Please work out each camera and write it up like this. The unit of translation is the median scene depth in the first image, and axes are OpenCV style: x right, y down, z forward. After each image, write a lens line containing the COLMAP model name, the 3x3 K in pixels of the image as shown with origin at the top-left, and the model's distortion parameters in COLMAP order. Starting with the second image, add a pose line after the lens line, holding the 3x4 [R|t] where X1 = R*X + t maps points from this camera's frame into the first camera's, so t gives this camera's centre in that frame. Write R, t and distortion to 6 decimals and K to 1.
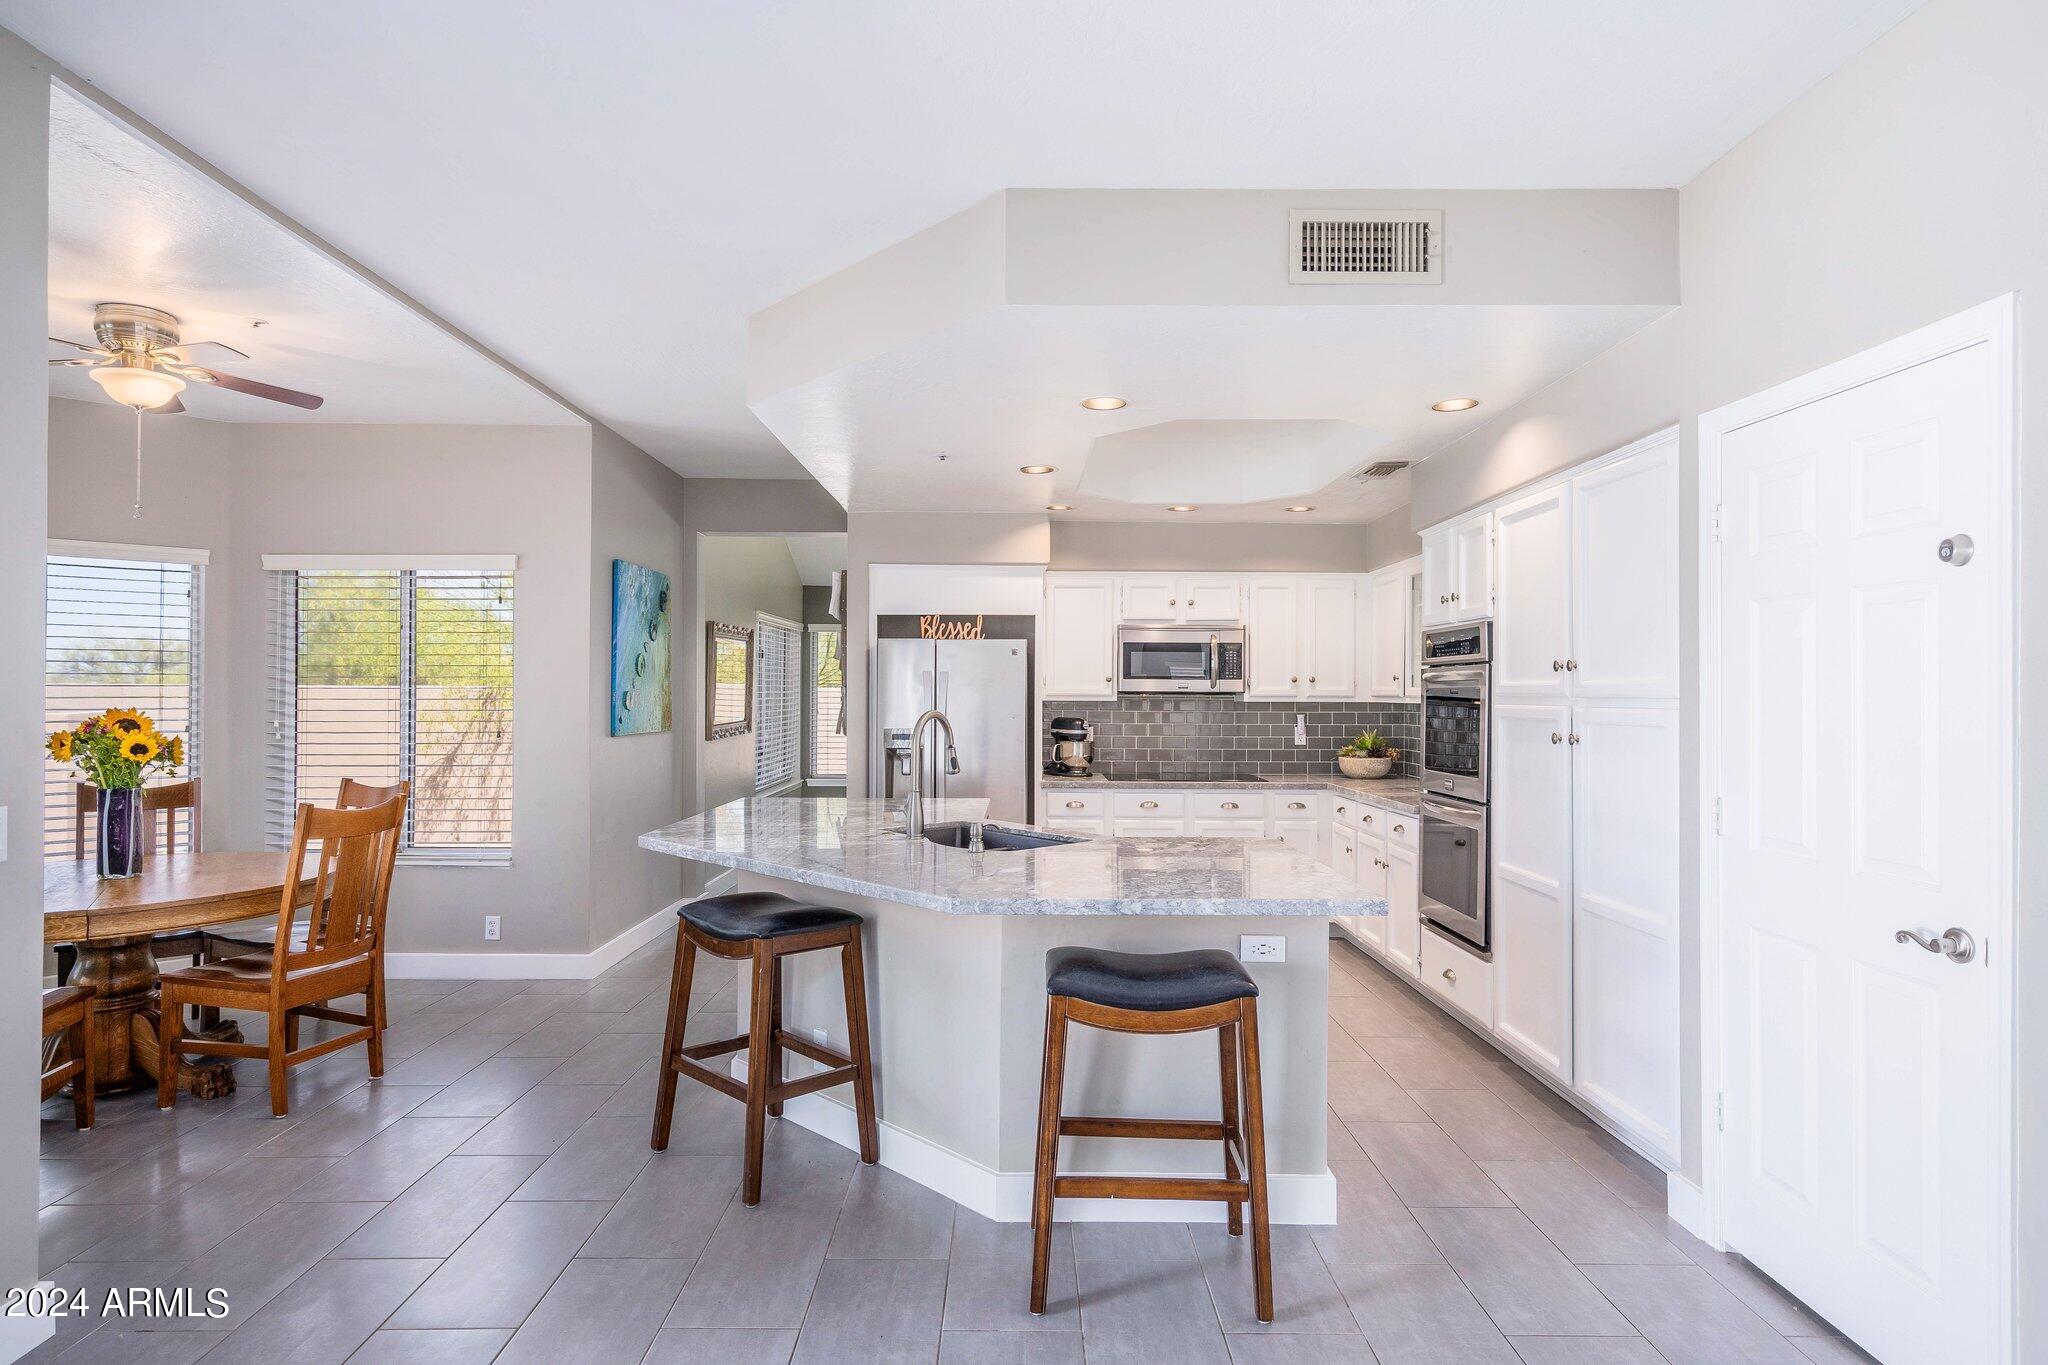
lens RADIAL K [[1105.4, 0, 1025.2], [0, 1105.4, 688.1], [0, 0, 1]] dist [-0.006119, -0.000102]
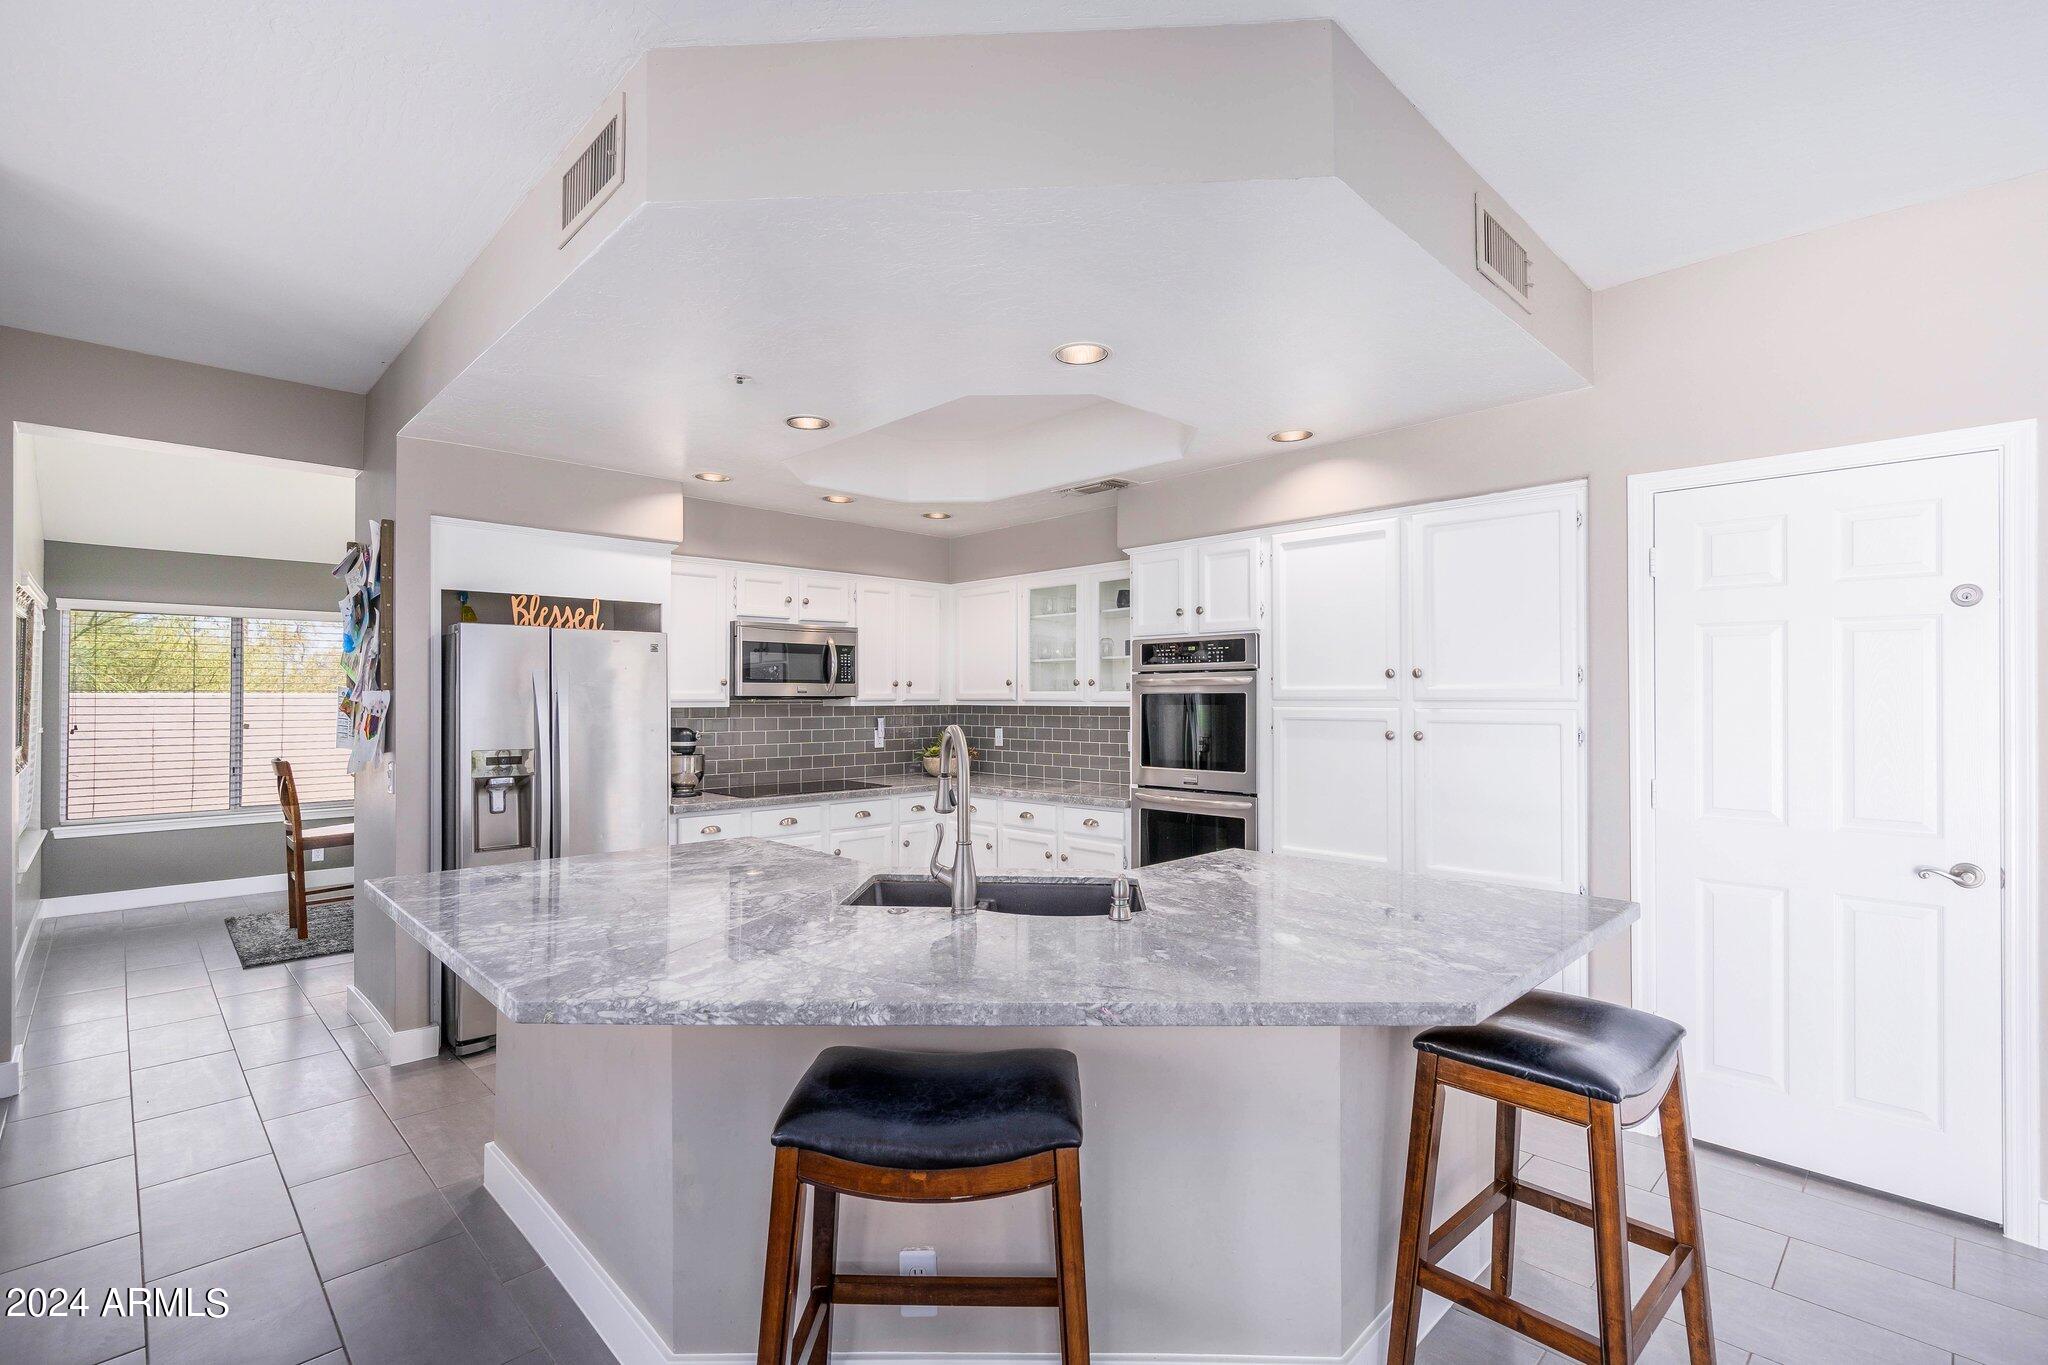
lens RADIAL K [[928.2, 0, 1020.0], [0, 928.2, 687.7], [0, 0, 1]] dist [-0.005092, 0.000753]
pose [[0.721013, 0.000803, 0.692921, -0.278098], [0.001242, 0.999996, -0.002452, -0.001817], [-0.692920, 0.002629, 0.721009, 0.322432]]
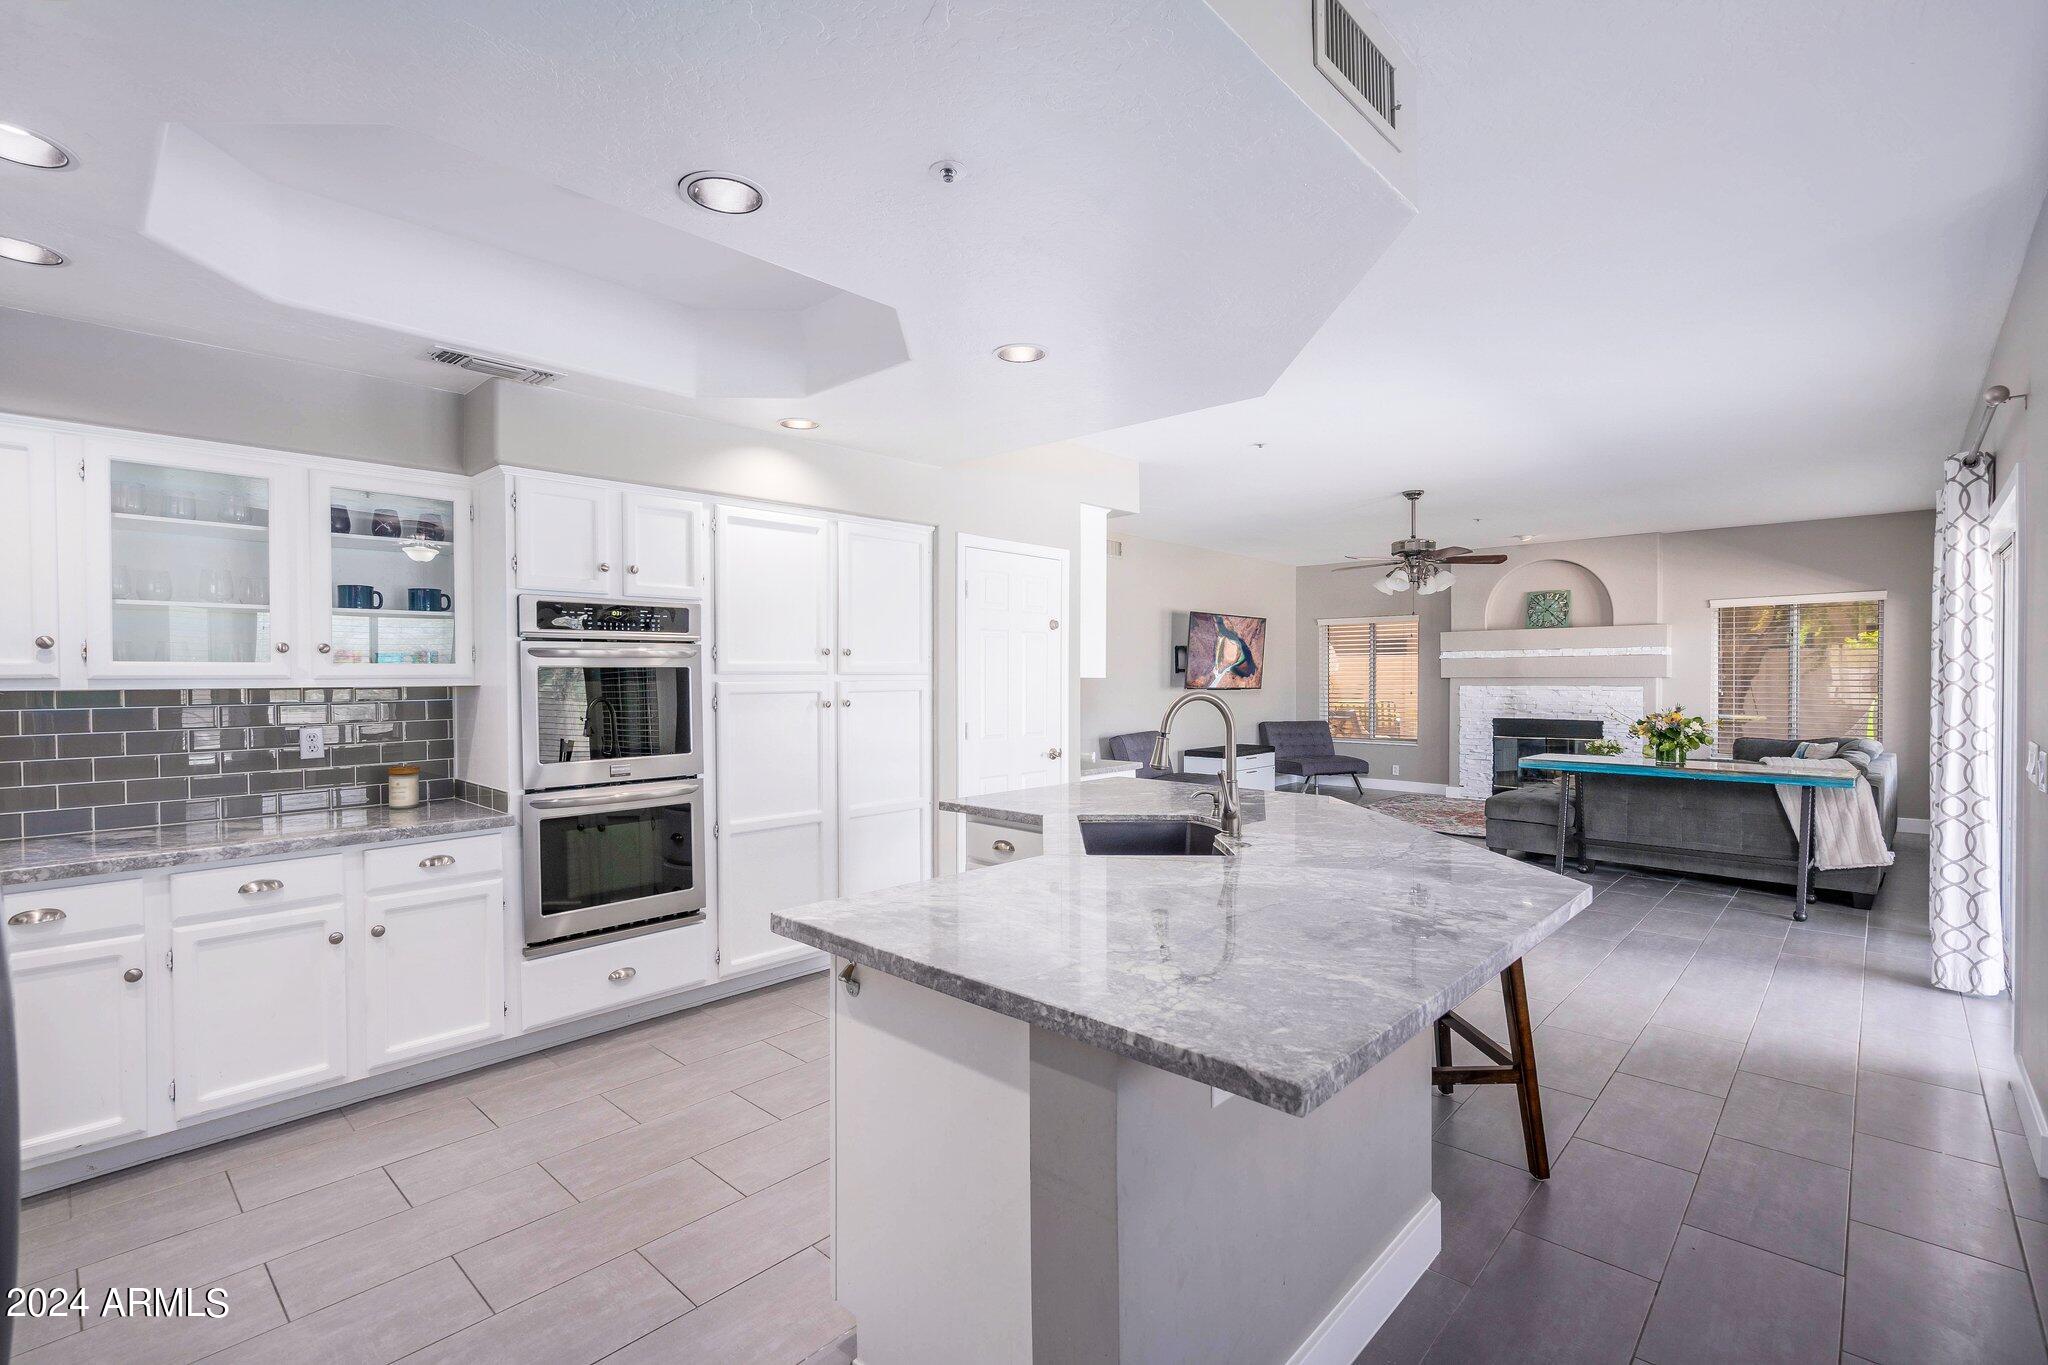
lens RADIAL K [[928.2, 0, 1013.3], [0, 928.2, 683.3], [0, 0, 1]] dist [-0.005092, 0.000753]
pose [[-0.713664, -0.008333, 0.700438, -0.284235], [-0.003232, 0.999958, 0.008603, 0.004827], [-0.700481, 0.003875, -0.713661, 0.949083]]
